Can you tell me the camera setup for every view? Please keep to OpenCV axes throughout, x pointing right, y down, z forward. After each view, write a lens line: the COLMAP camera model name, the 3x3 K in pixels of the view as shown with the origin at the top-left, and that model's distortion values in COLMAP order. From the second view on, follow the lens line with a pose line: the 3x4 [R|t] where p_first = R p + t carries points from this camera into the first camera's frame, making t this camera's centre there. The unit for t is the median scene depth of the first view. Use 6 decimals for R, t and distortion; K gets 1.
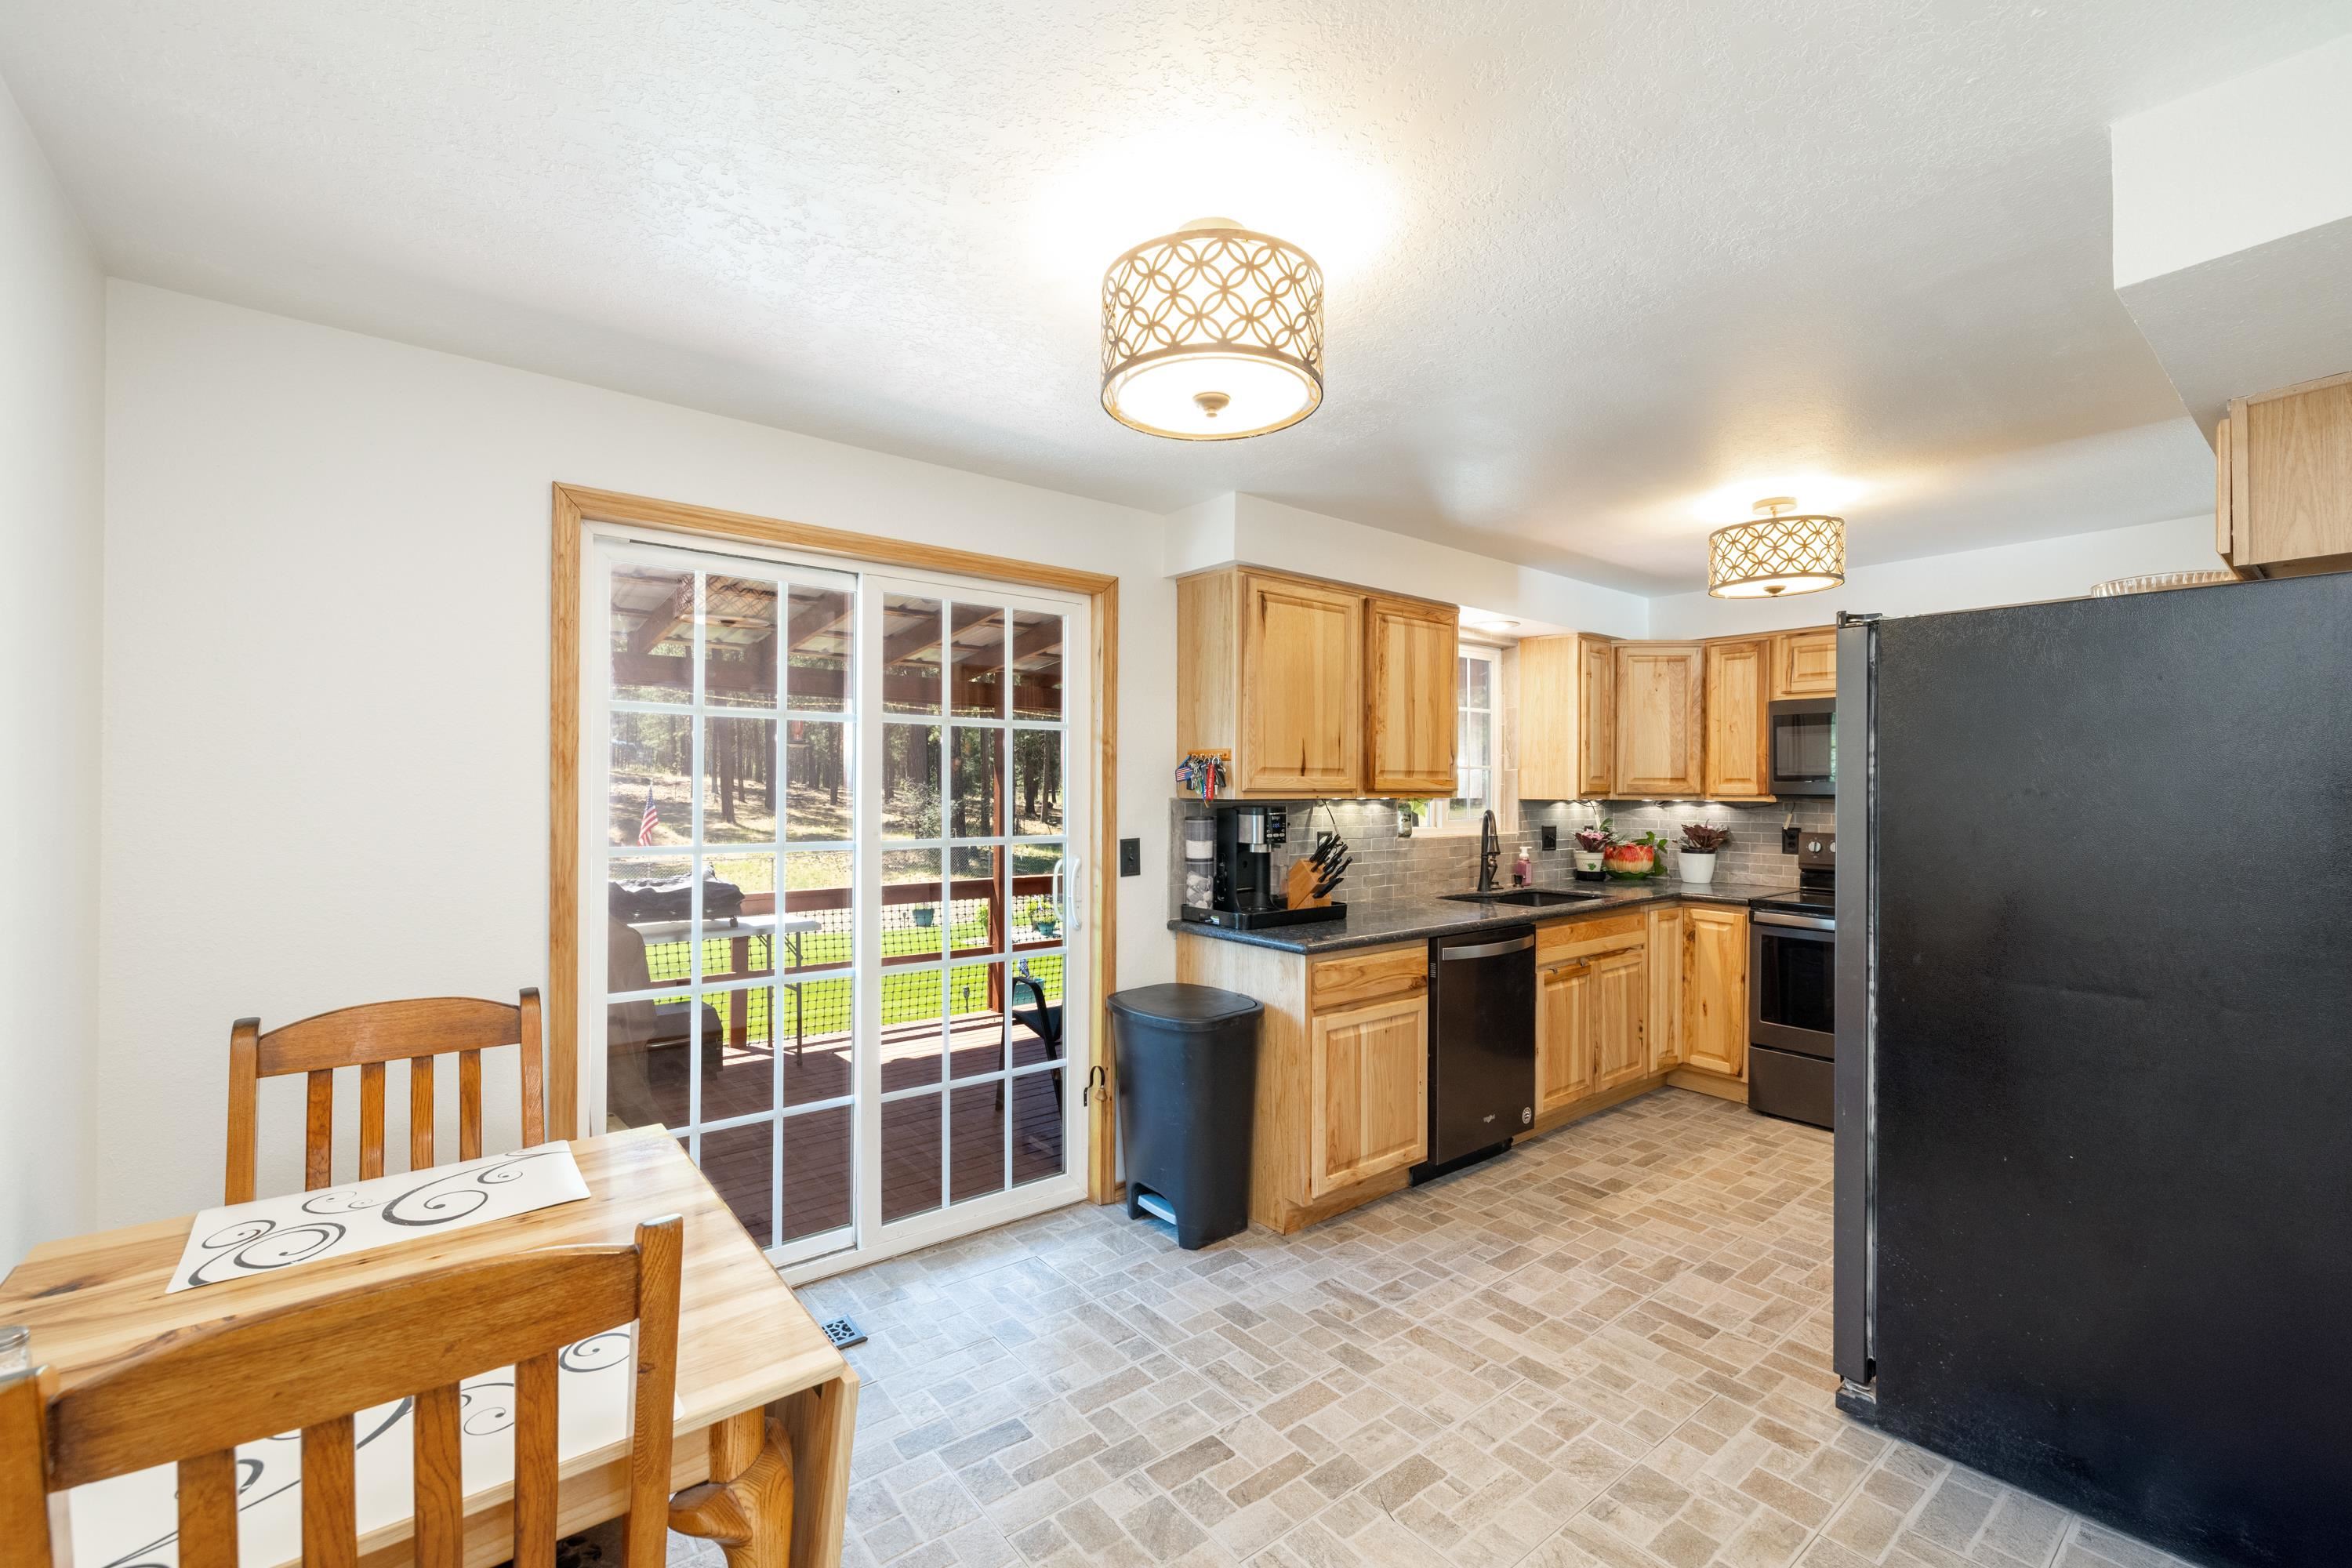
lens RADIAL K [[1004.6, 0, 1162.8], [0, 1004.6, 783.0], [0, 0, 1]] dist [-0.001329, 0.000060]
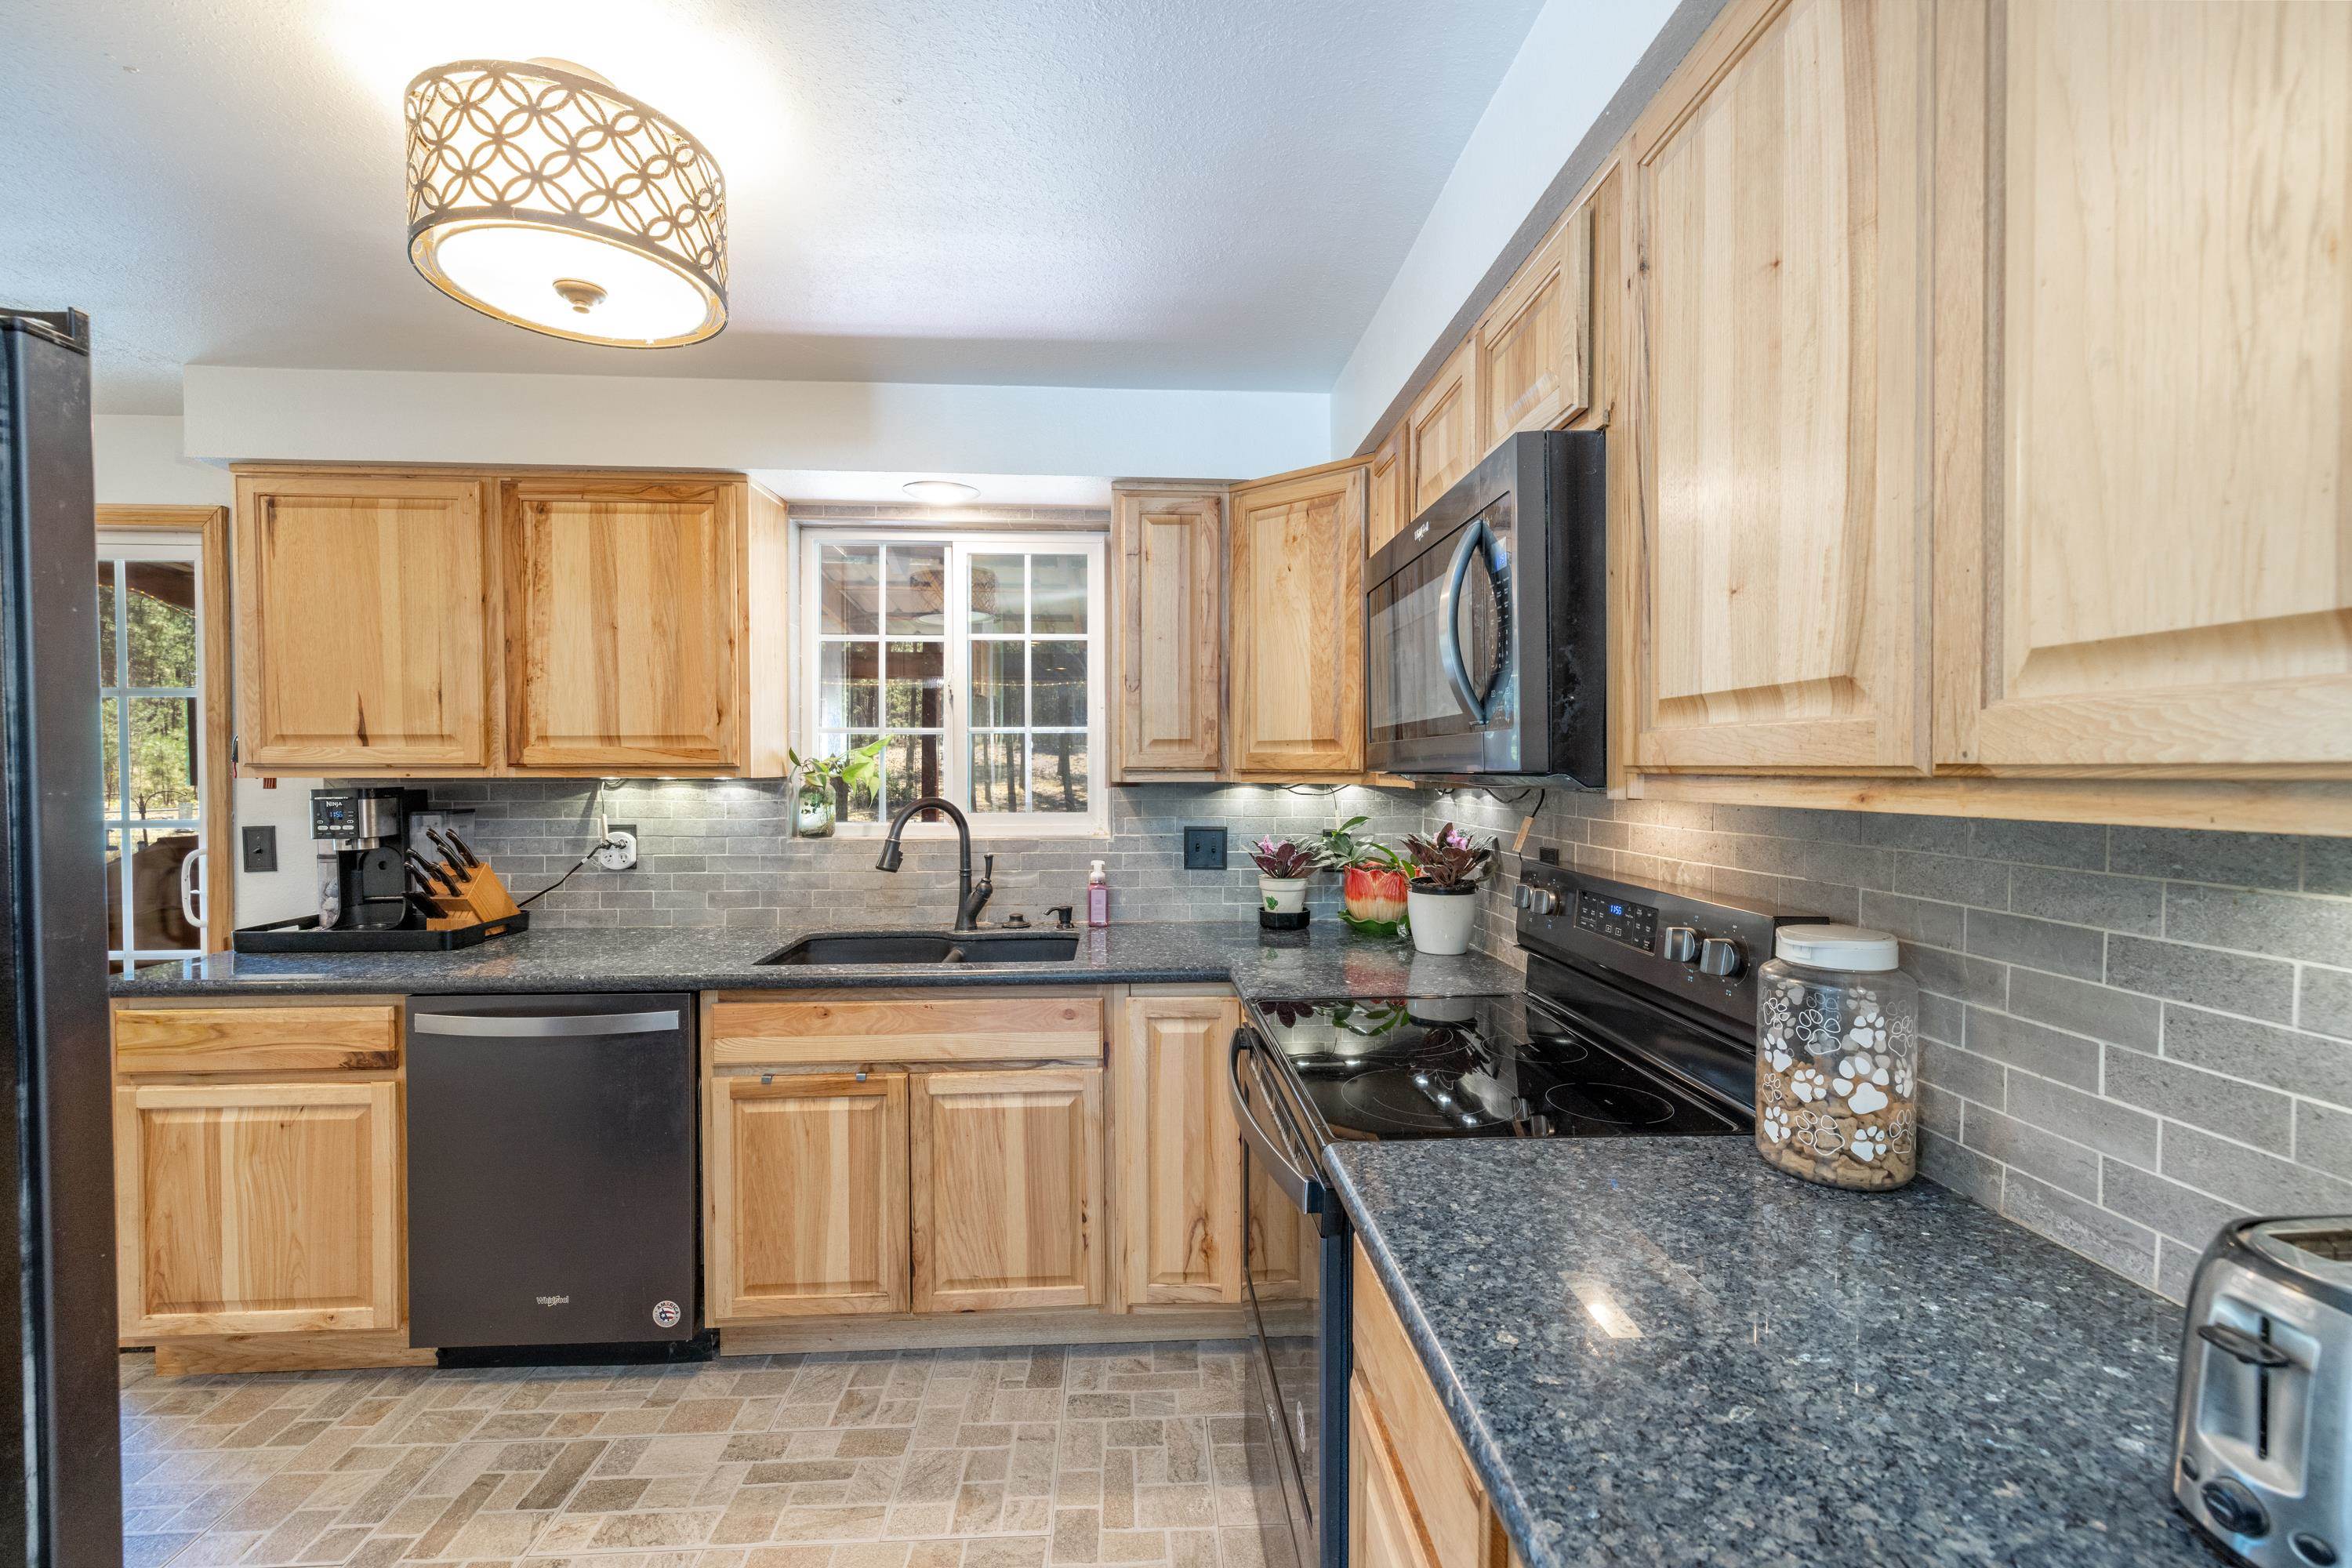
lens RADIAL K [[985.0, 0, 1191.8], [0, 985.0, 788.7], [0, 0, 1]] dist [-0.000351, 0.000833]
pose [[0.815417, 0.007713, -0.578822, 0.936667], [0.005417, 0.999766, 0.020953, 0.010878], [0.578848, -0.020221, 0.815185, 0.703397]]
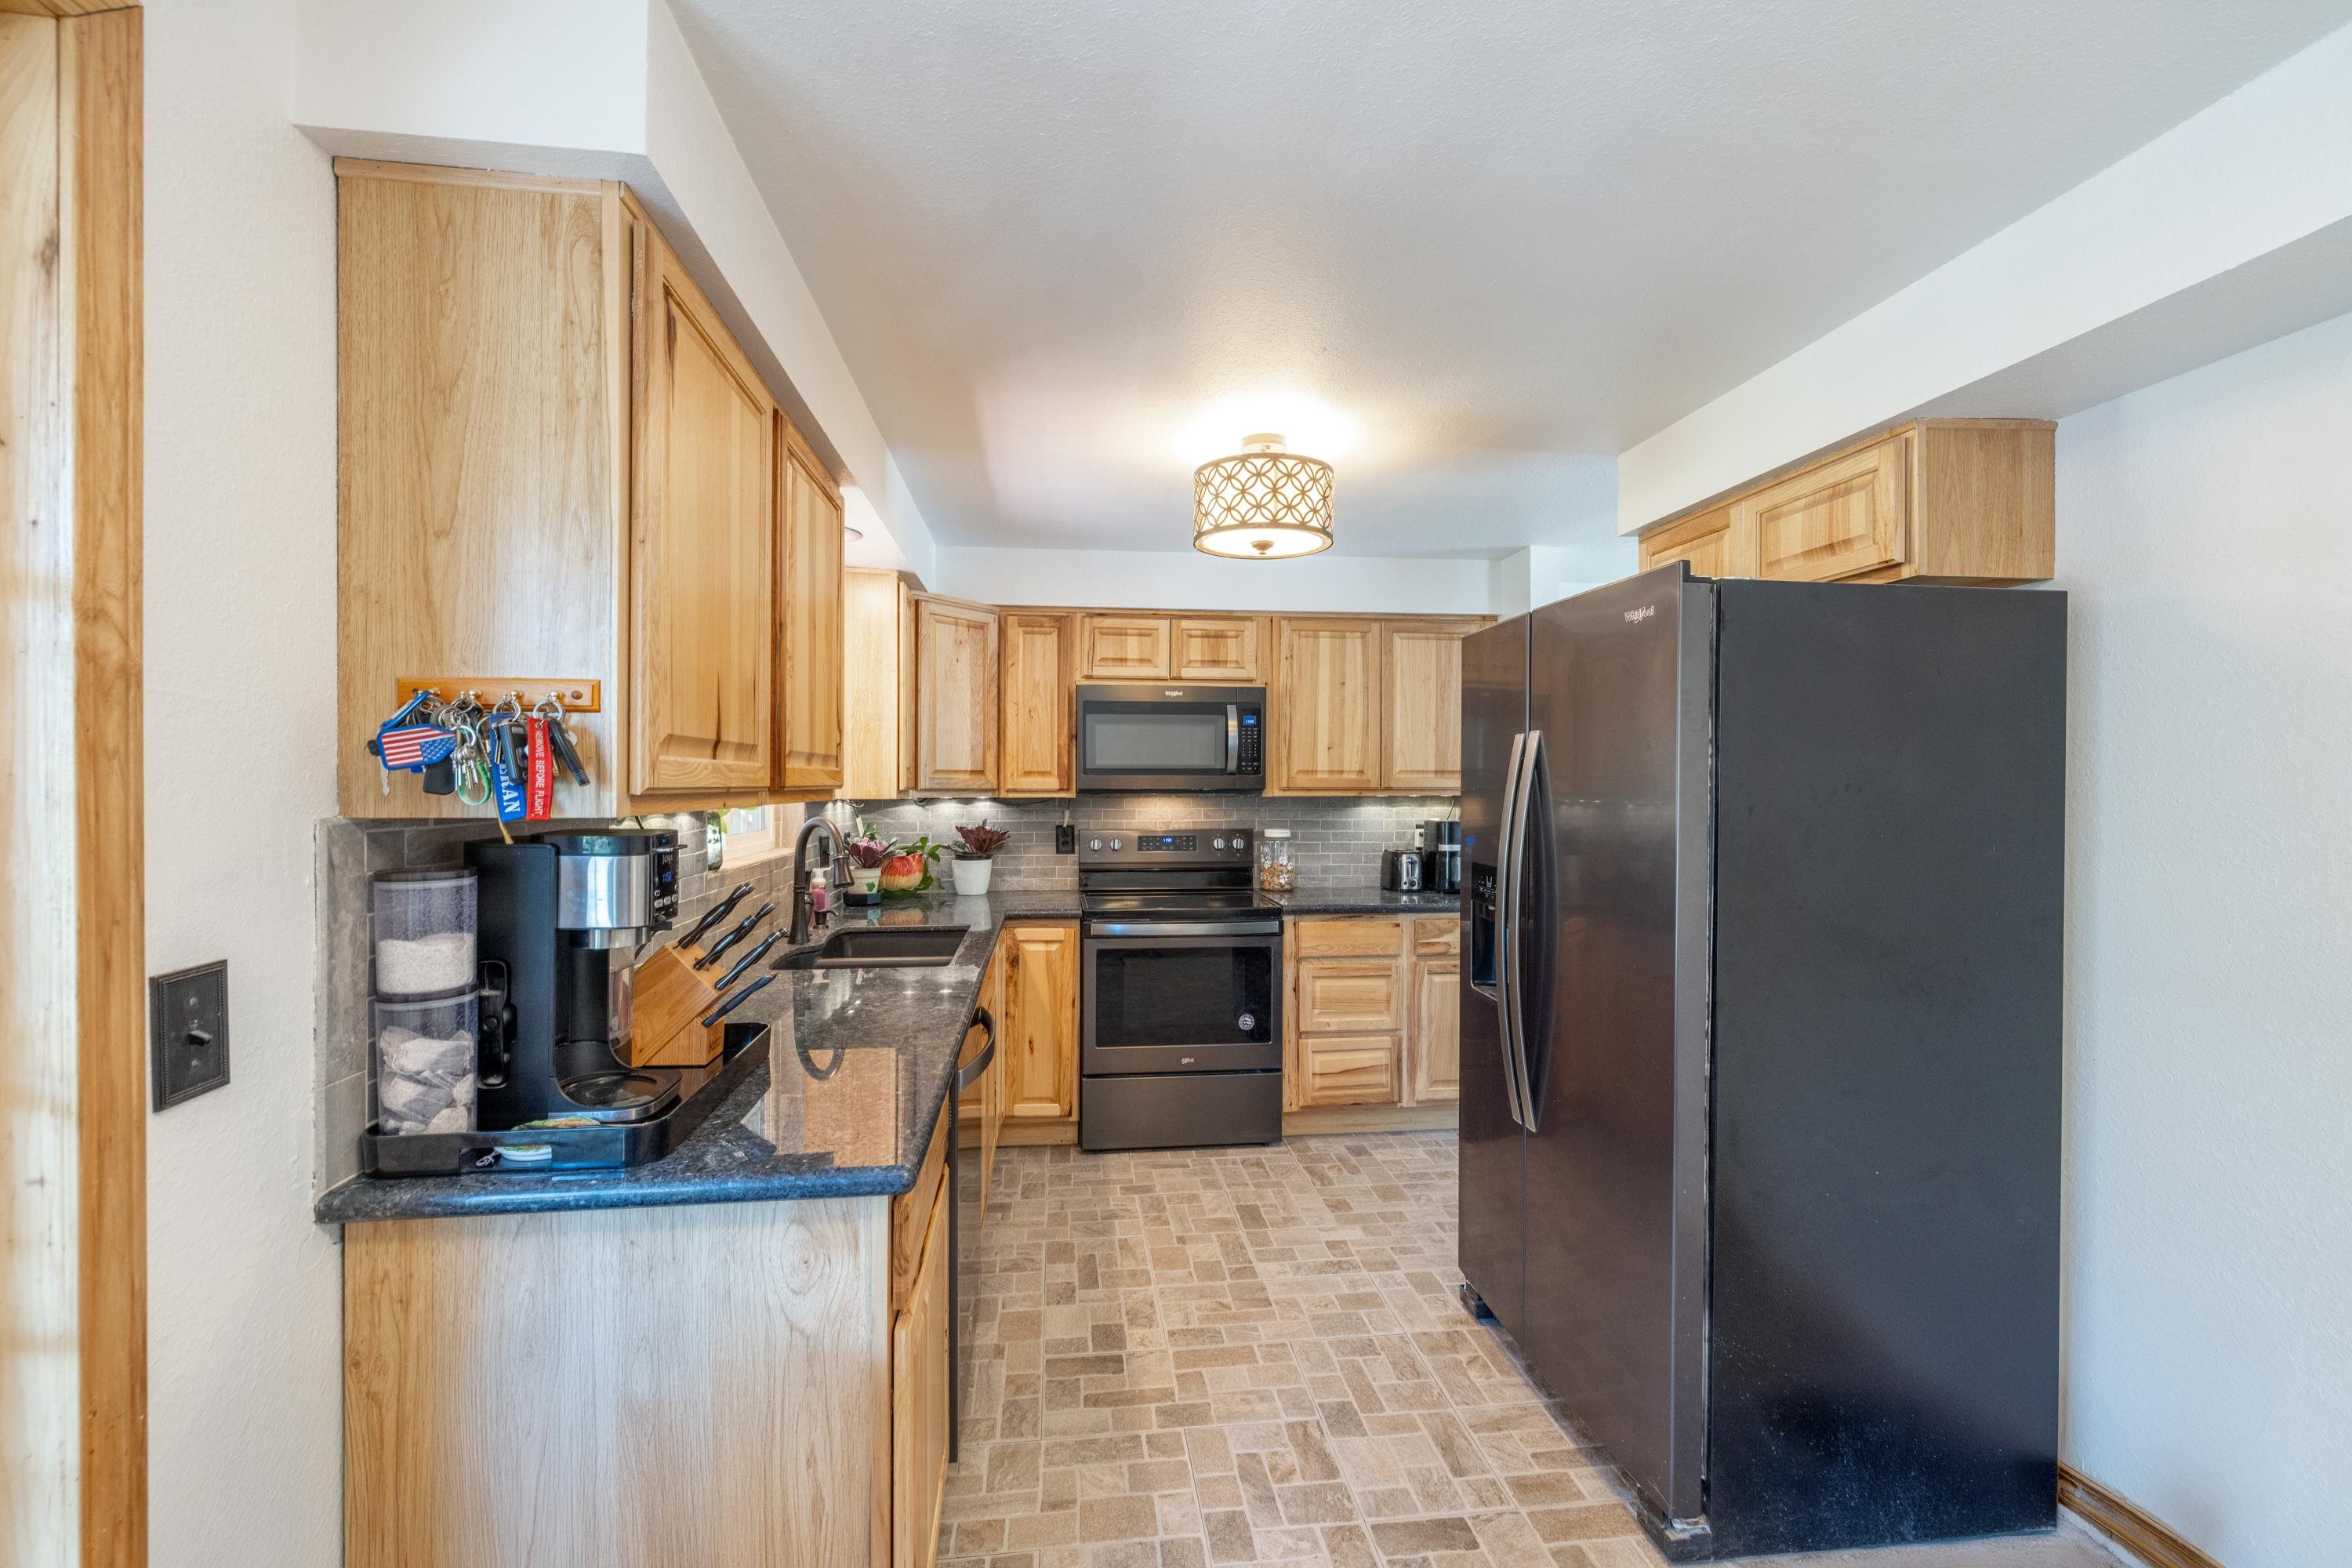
lens RADIAL K [[985.0, 0, 1191.8], [0, 985.0, 788.7], [0, 0, 1]] dist [-0.000351, 0.000833]
pose [[0.511788, -0.008249, 0.859072, -0.112740], [-0.002914, 0.999931, 0.011337, 0.000478], [-0.859107, -0.008306, 0.511729, 0.549743]]
